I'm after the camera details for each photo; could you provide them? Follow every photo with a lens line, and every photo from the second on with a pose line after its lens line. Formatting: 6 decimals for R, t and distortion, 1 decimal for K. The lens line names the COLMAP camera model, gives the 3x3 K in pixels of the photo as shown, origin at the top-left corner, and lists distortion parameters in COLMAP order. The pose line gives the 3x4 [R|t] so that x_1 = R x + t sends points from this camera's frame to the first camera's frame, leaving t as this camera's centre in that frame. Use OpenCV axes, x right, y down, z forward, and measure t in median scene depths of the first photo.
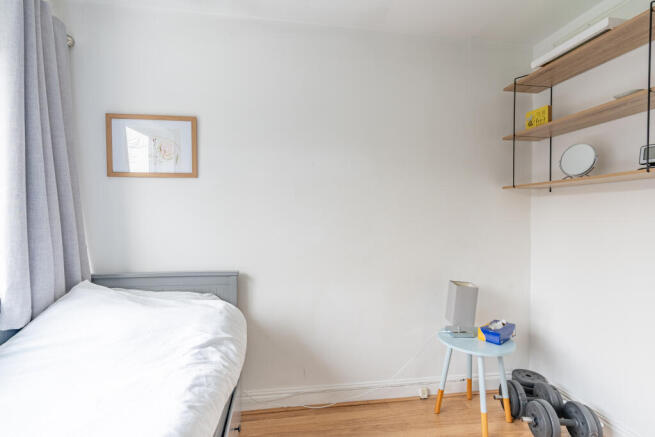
lens RADIAL K [[308.5, 0, 326.2], [0, 308.5, 217.0], [0, 0, 1]] dist [-0.003396, -0.000363]
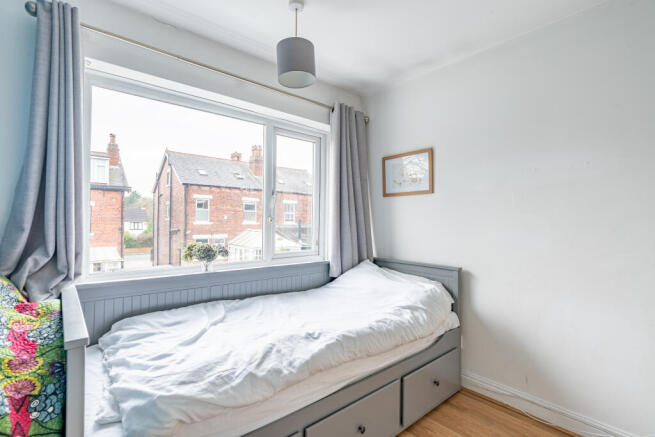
lens RADIAL K [[308.5, 0, 326.2], [0, 308.5, 217.0], [0, 0, 1]] dist [-0.003396, -0.000363]
pose [[0.530062, -0.009501, -0.847906, 0.548295], [-0.009519, 0.999808, -0.017154, 0.002601], [0.847906, 0.017164, 0.529869, -0.107407]]
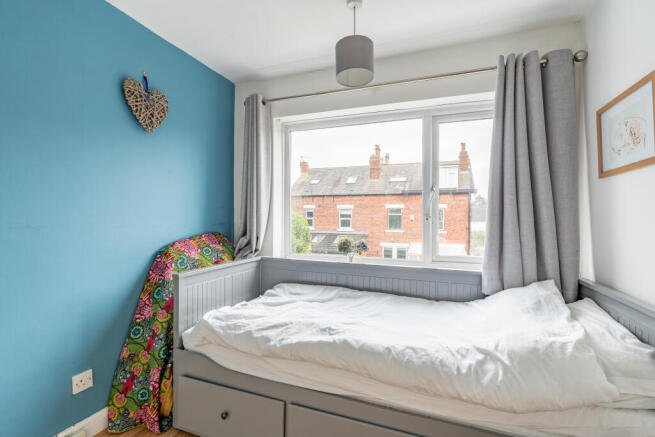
lens RADIAL K [[312.2, 0, 323.6], [0, 312.2, 217.3], [0, 0, 1]] dist [-0.005523, -0.001594]
pose [[-0.501440, -0.010658, -0.865127, 0.577537], [-0.012488, 0.999909, -0.005080, 0.001320], [0.865102, 0.008256, -0.501527, 0.846725]]
